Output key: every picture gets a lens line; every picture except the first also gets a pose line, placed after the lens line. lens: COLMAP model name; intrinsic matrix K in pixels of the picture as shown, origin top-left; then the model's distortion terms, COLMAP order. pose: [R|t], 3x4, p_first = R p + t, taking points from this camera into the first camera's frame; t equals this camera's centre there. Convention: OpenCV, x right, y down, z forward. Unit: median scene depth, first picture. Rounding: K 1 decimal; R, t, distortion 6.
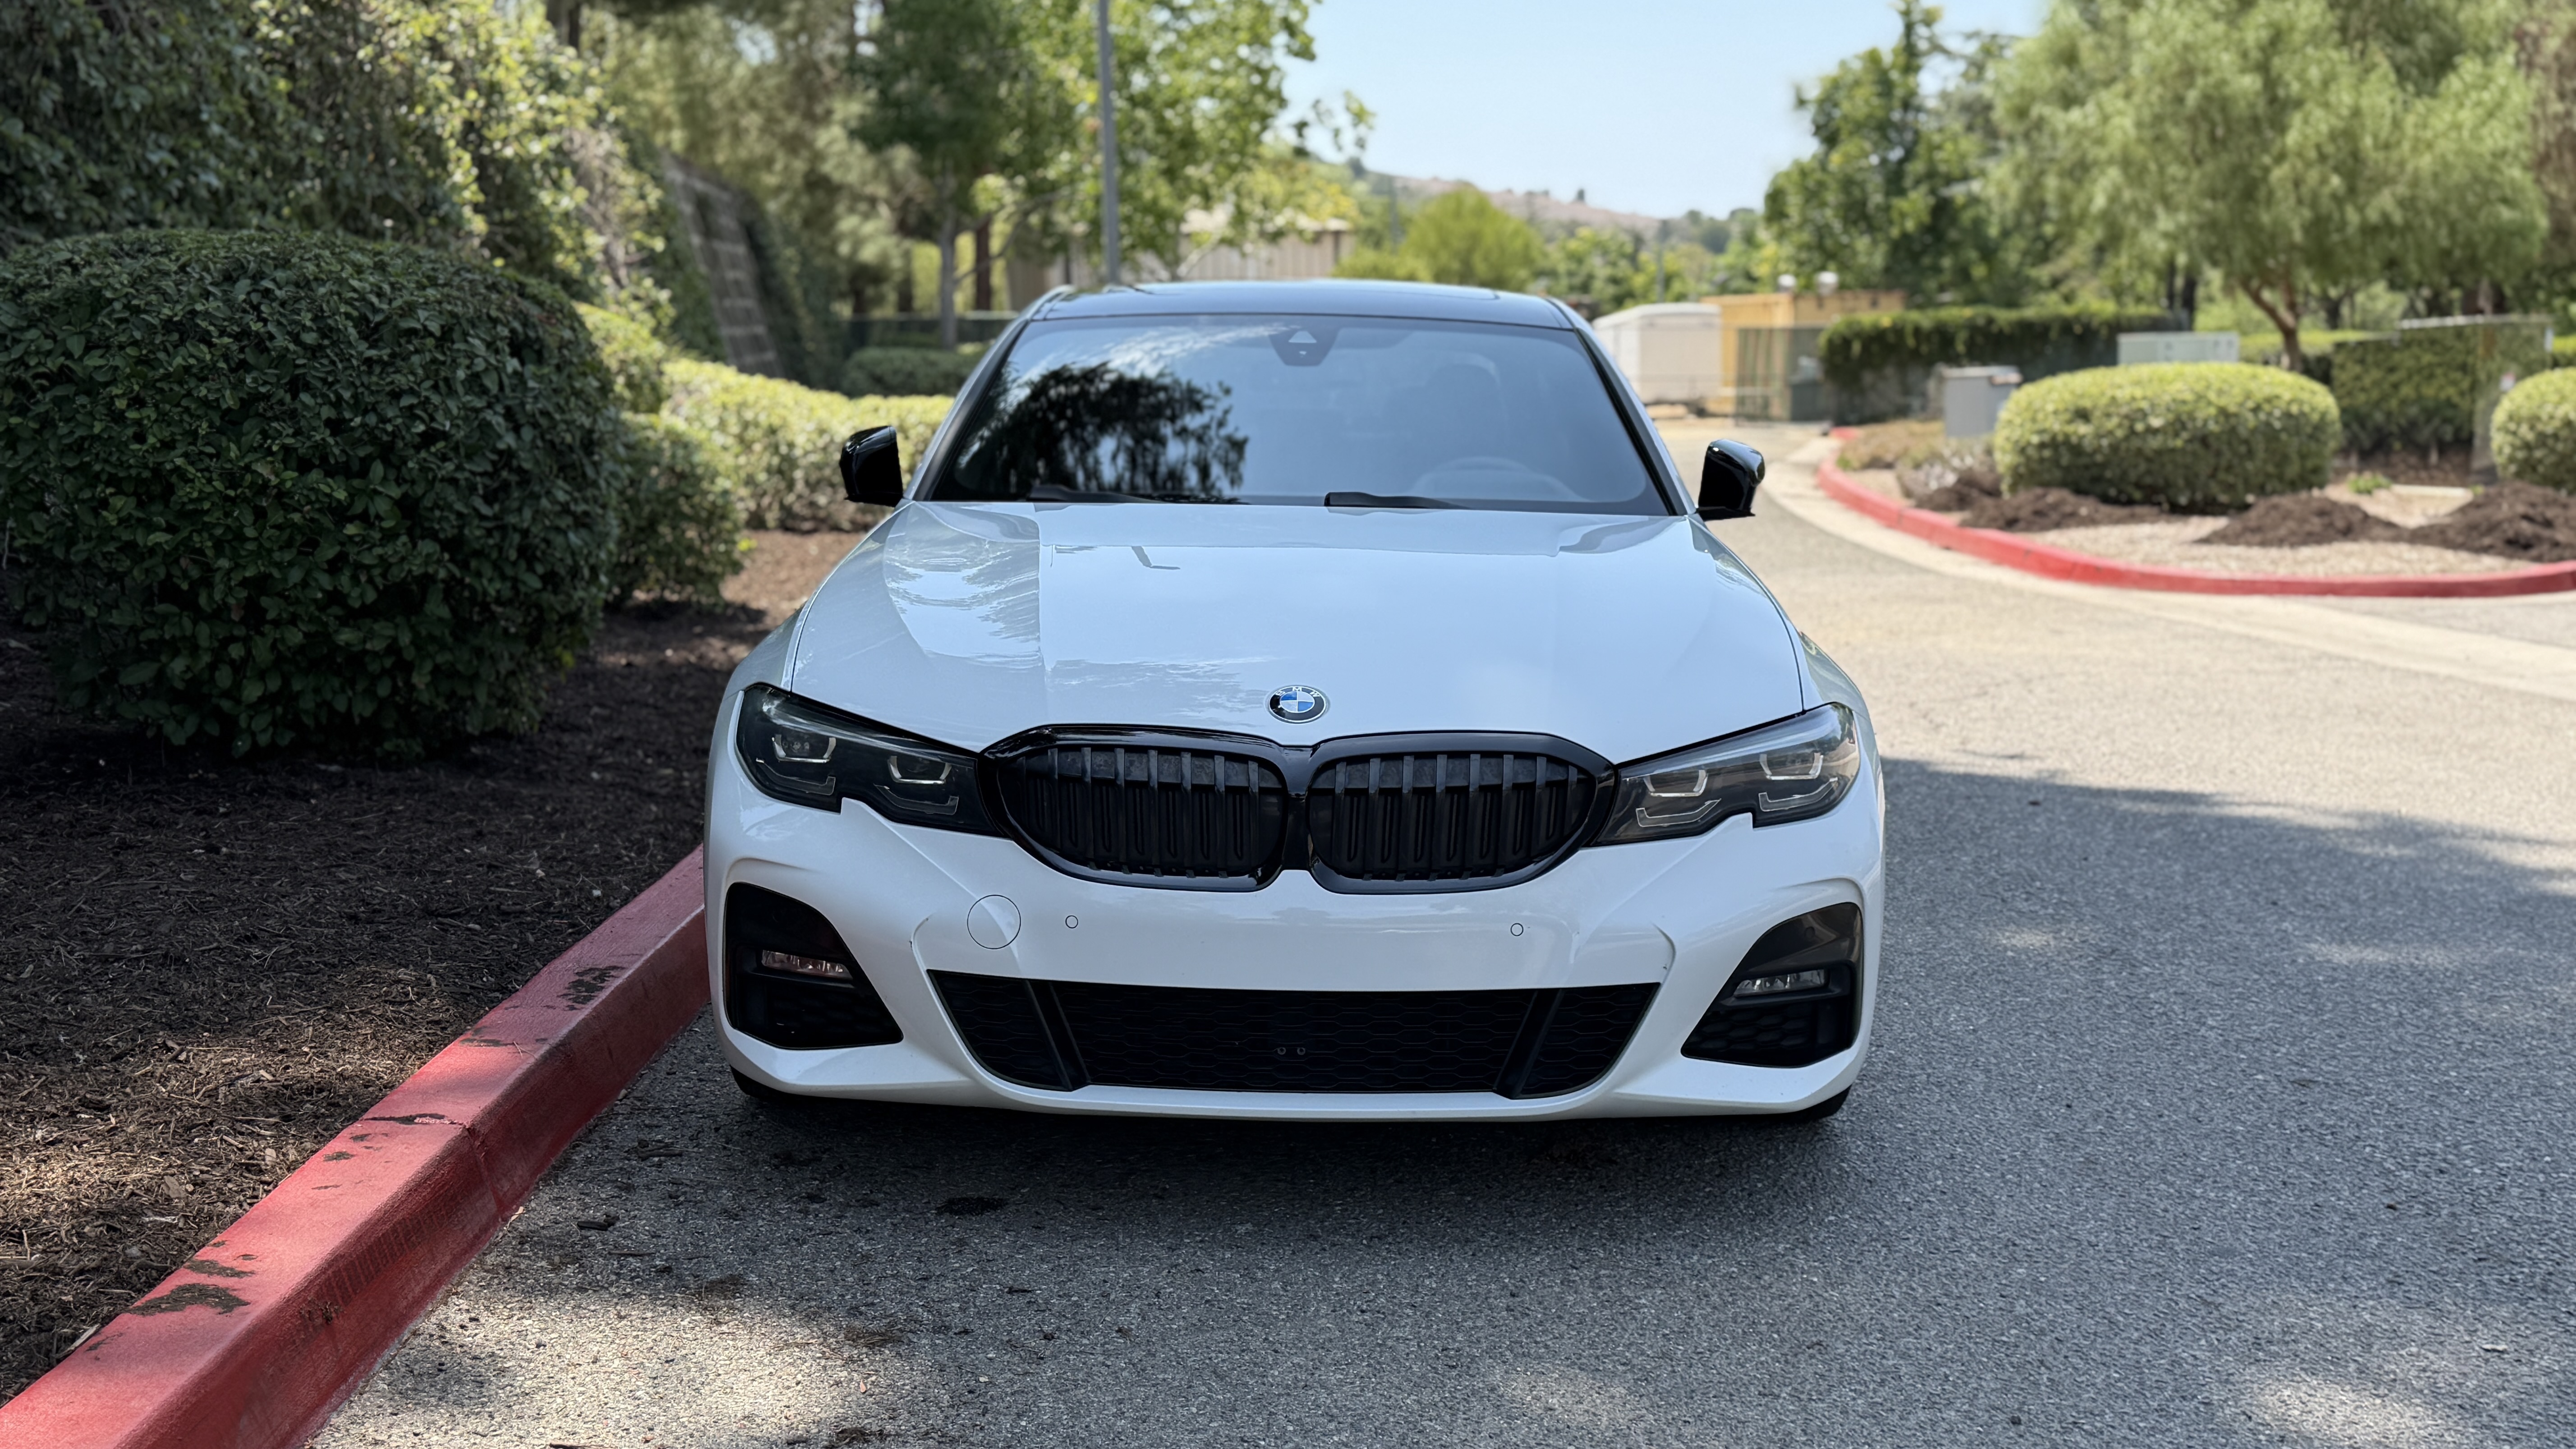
lens RADIAL K [[2738.8, 0, 1274.5], [0, 2738.8, 742.3], [0, 0, 1]] dist [0.052959, 0.000000]
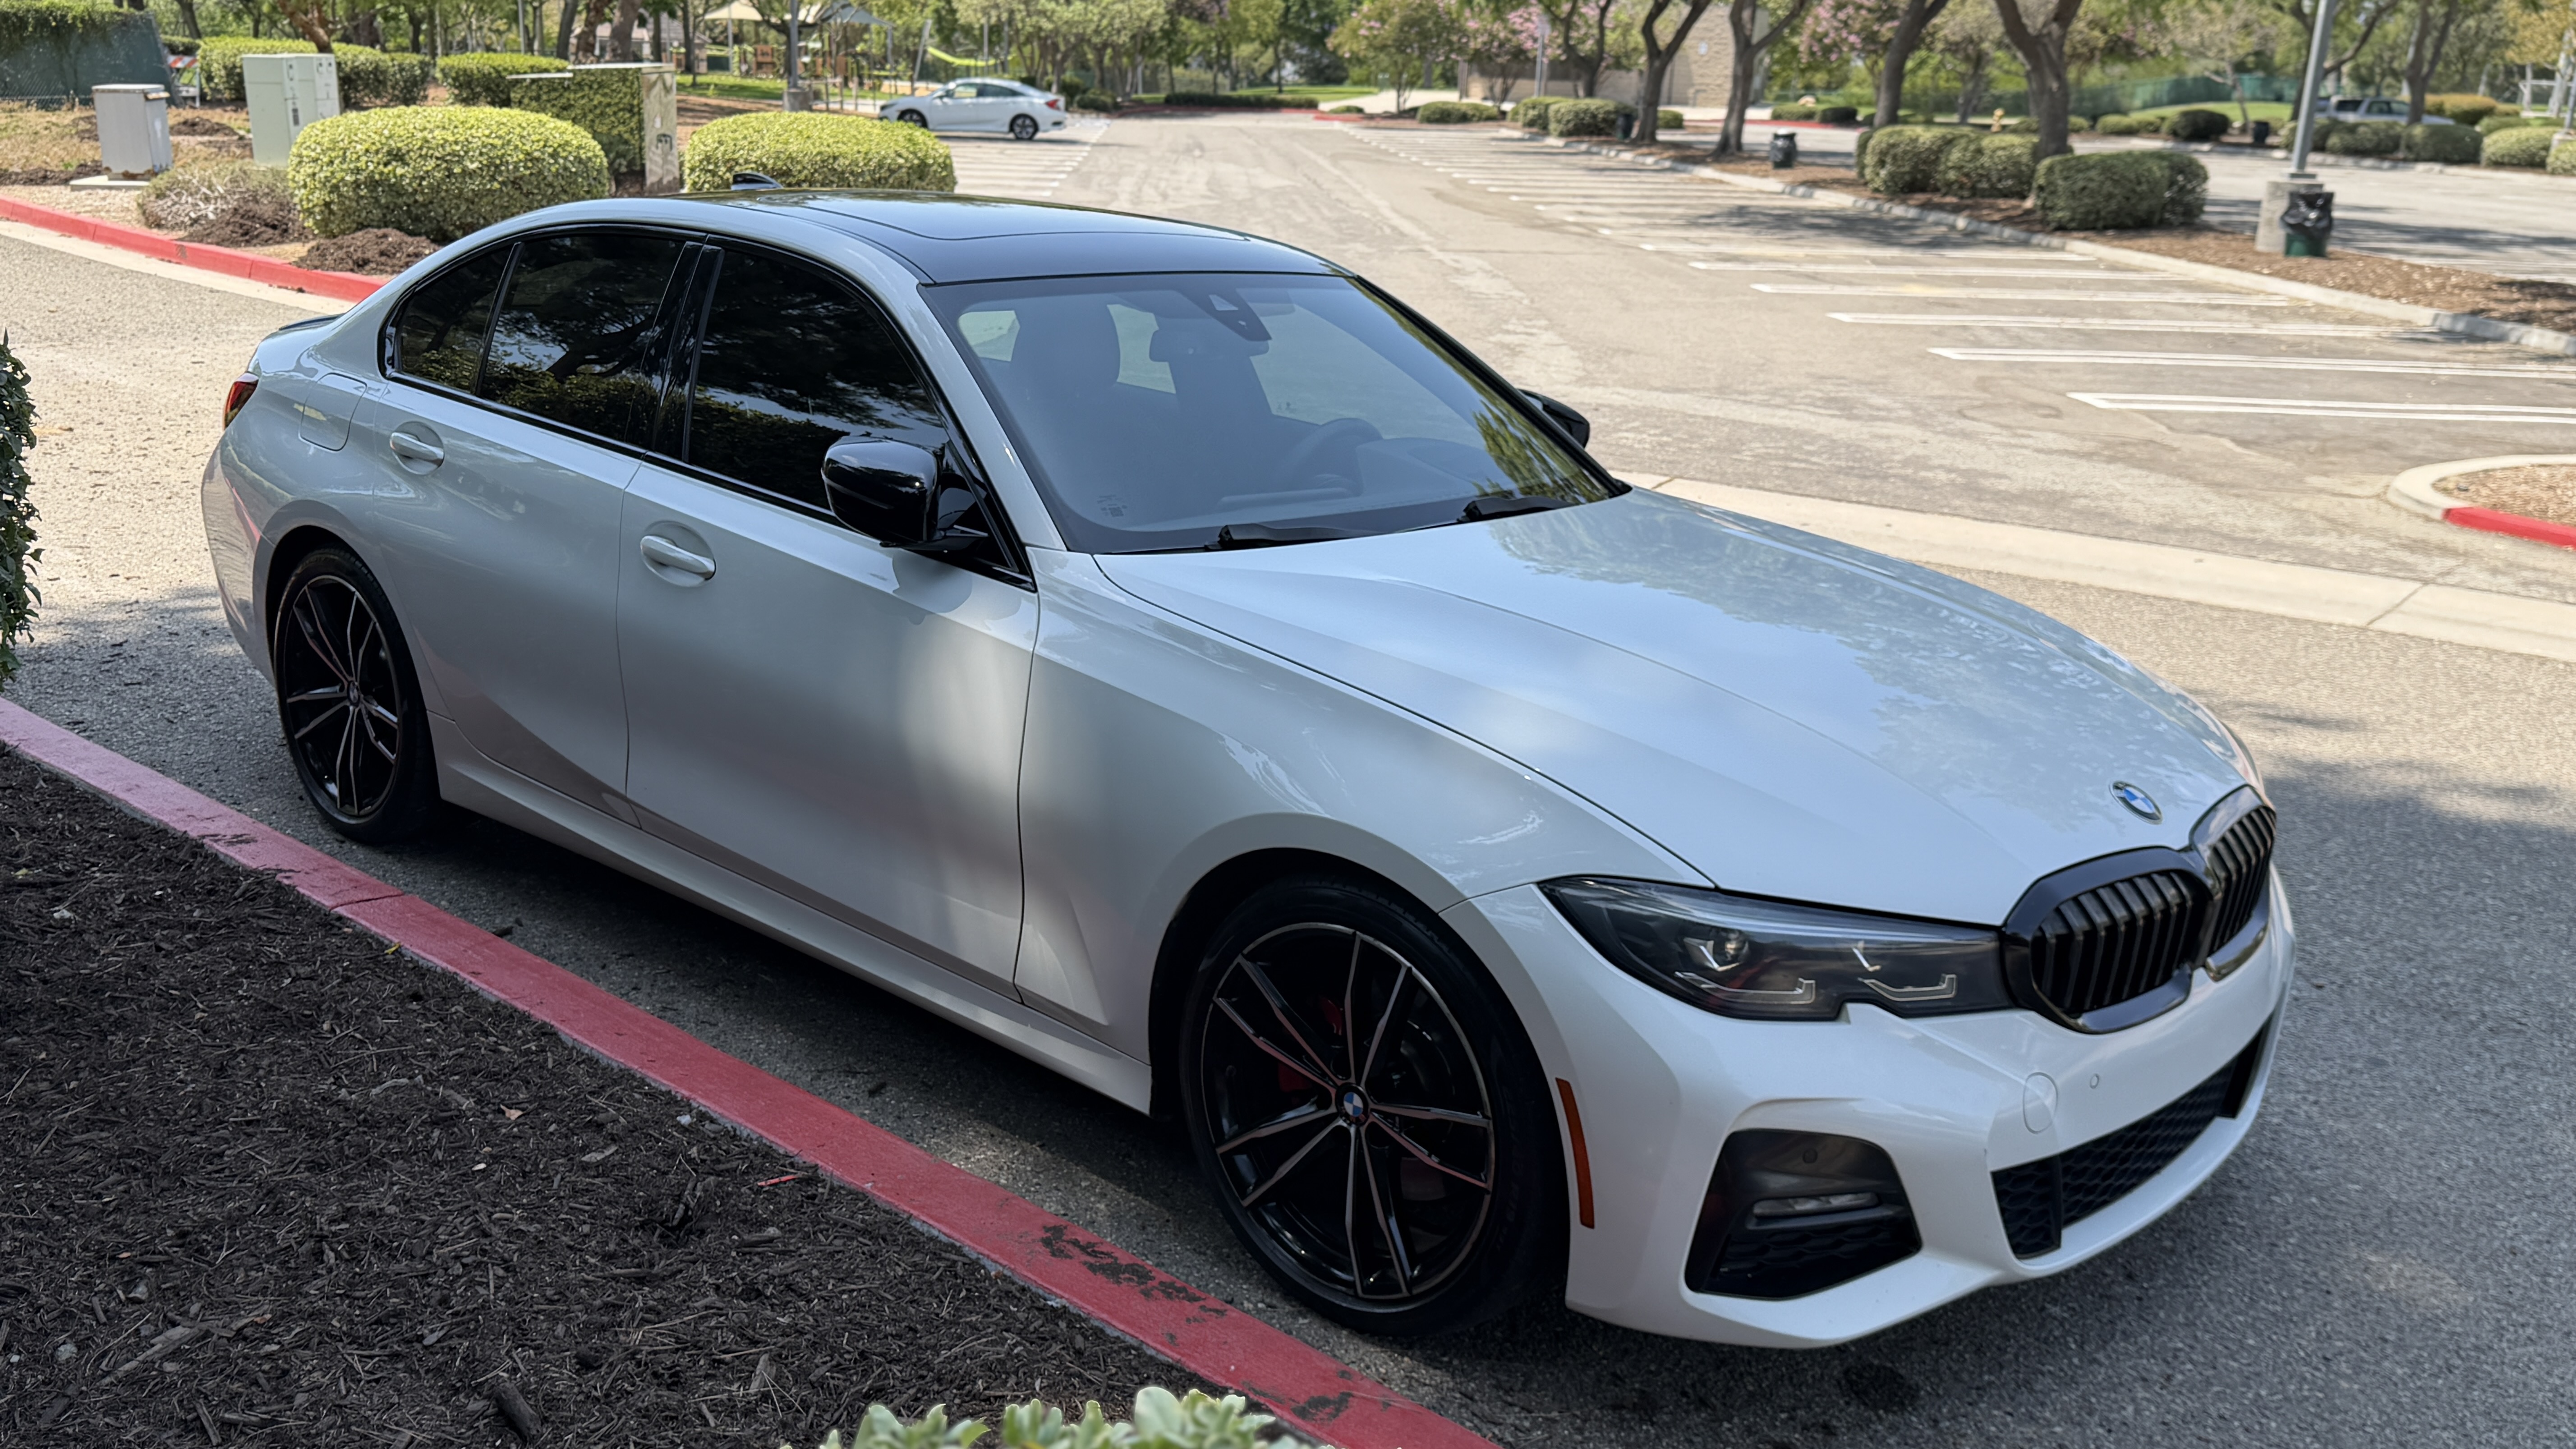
lens RADIAL K [[2302.1, 0, 1278.3], [0, 2302.1, 718.7], [0, 0, 1]] dist [0.049263, -0.046348]
pose [[0.663320, -0.169626, 0.728858, -0.327905], [0.057379, 0.982633, 0.176467, -0.085790], [-0.746133, -0.075233, 0.661533, 0.272890]]
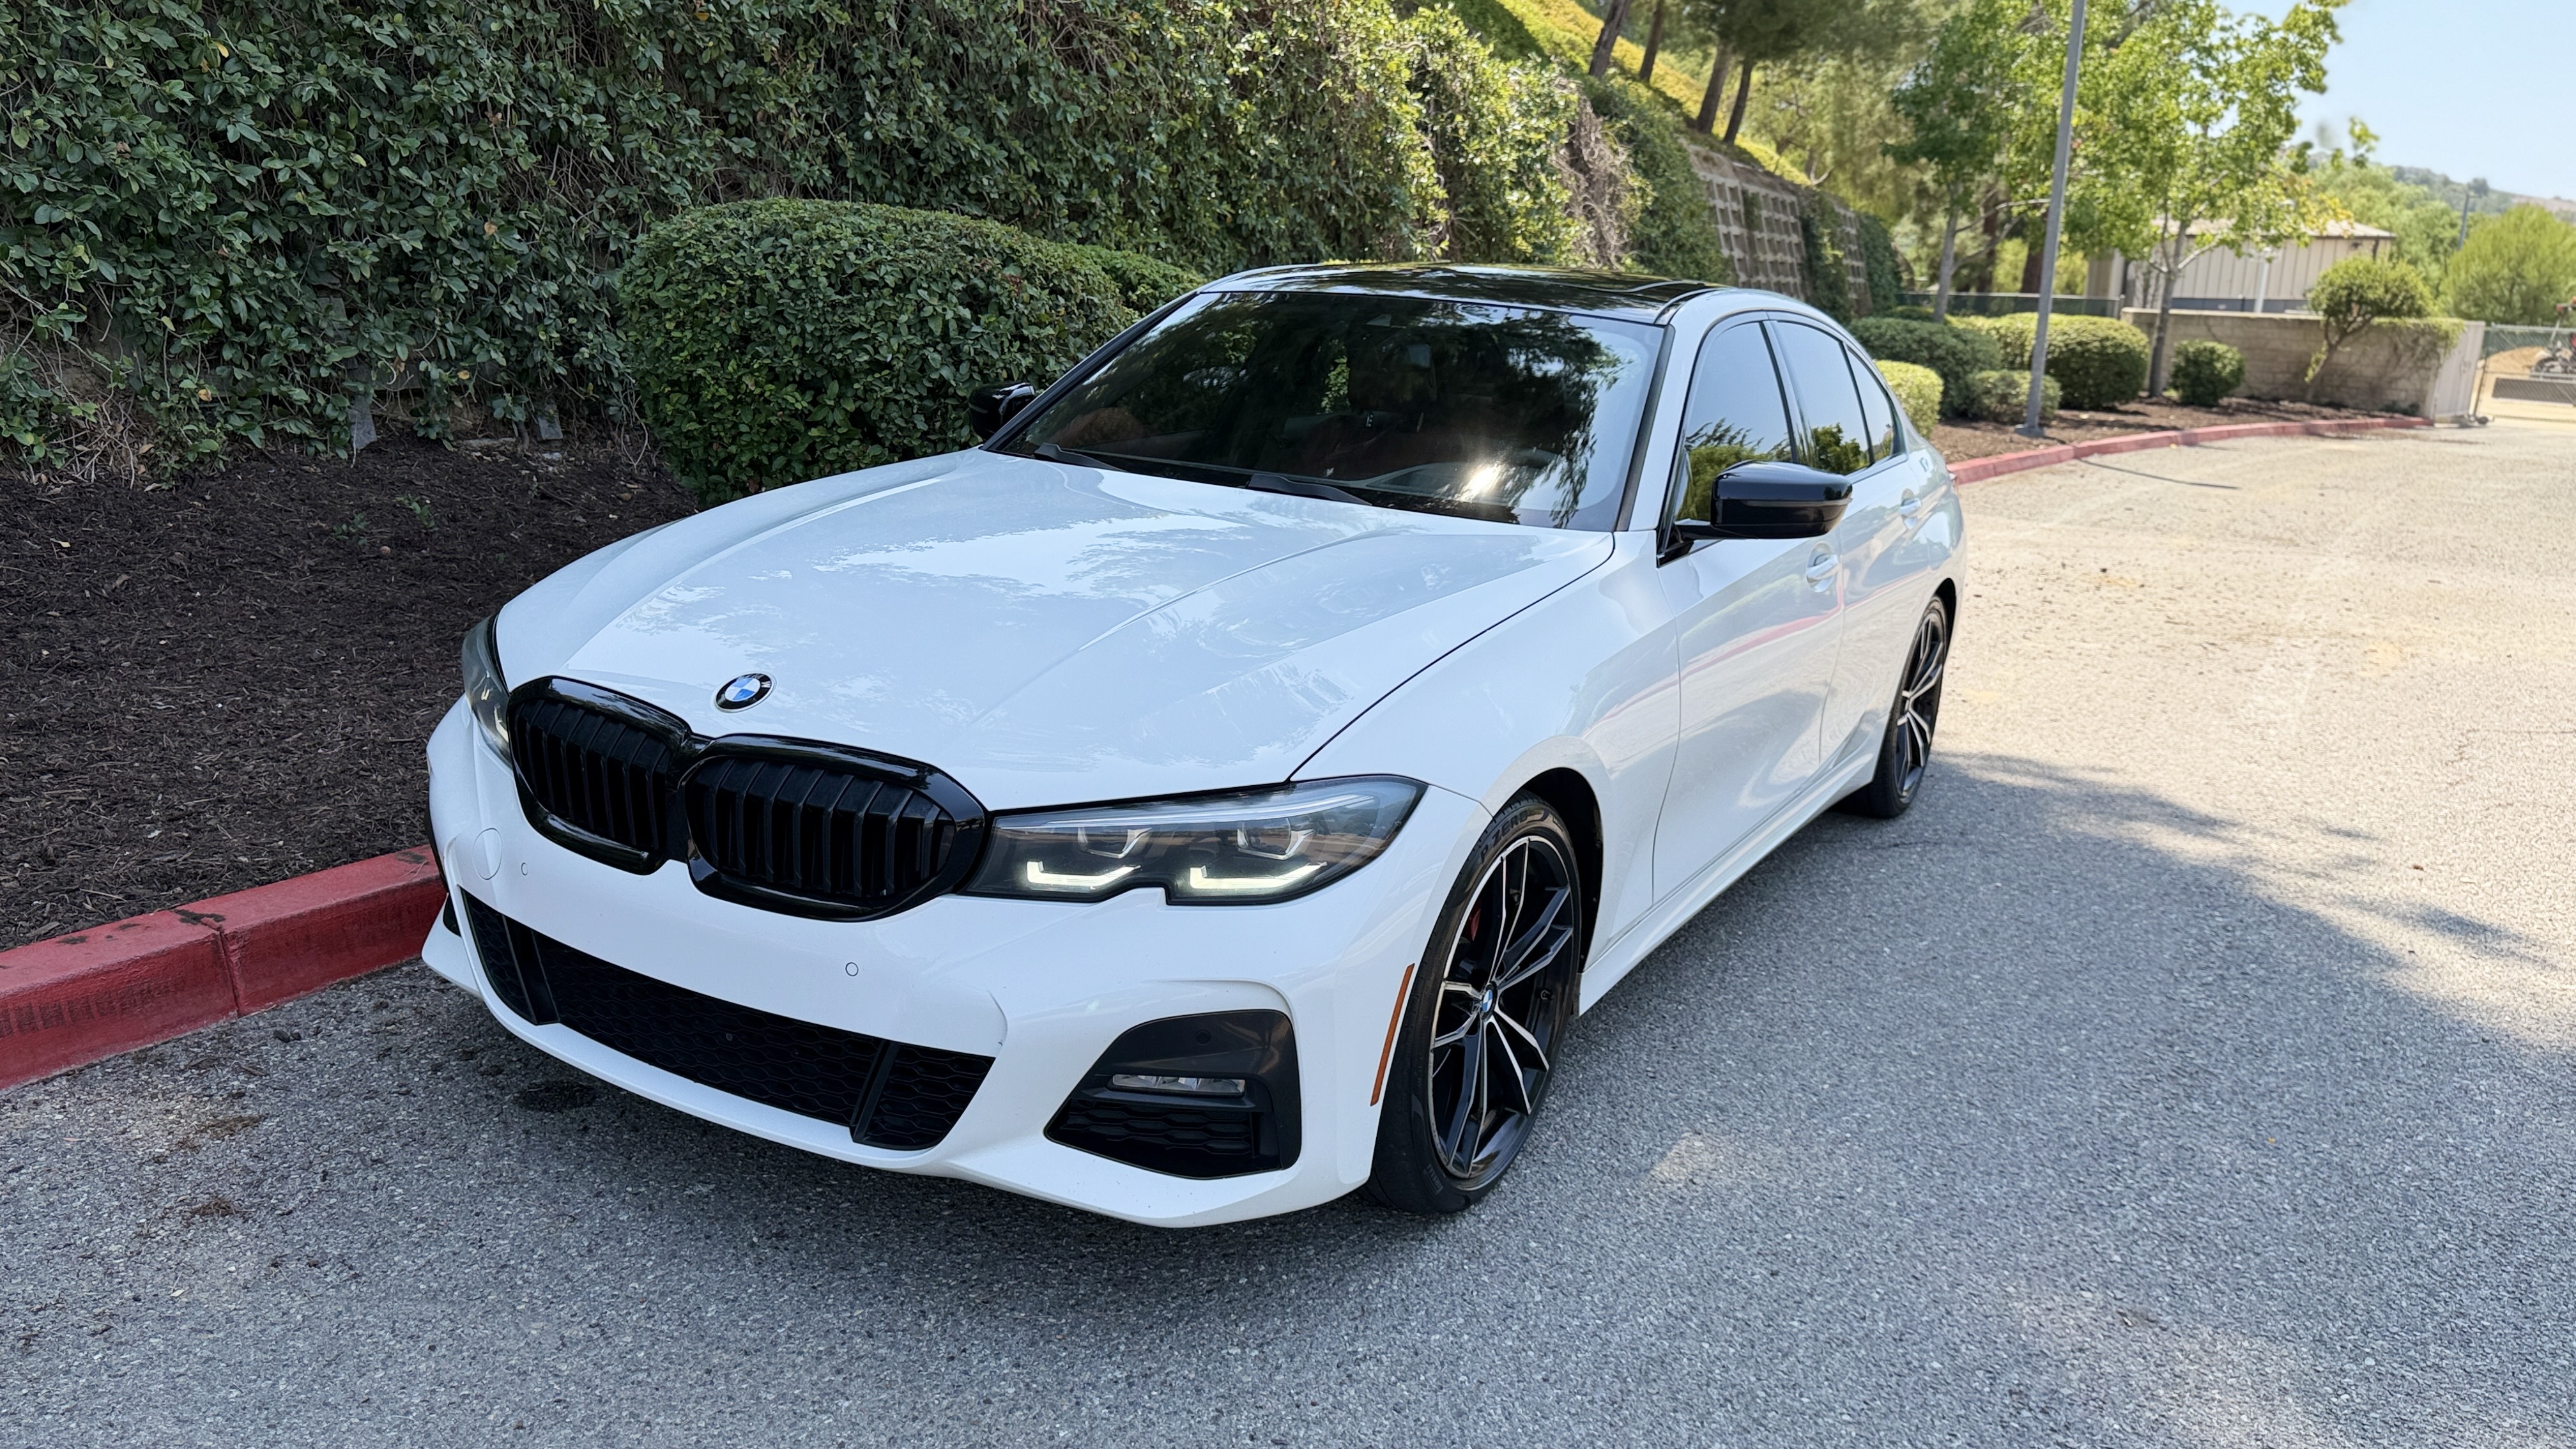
lens RADIAL K [[1874.4, 0, 1297.4], [0, 1874.4, 724.0], [0, 0, 1]] dist [0.063591, -0.049079]
pose [[0.872041, 0.154113, -0.464536, 0.200974], [-0.119110, 0.987421, 0.103985, -0.039452], [0.474718, -0.035348, 0.879428, 0.201604]]
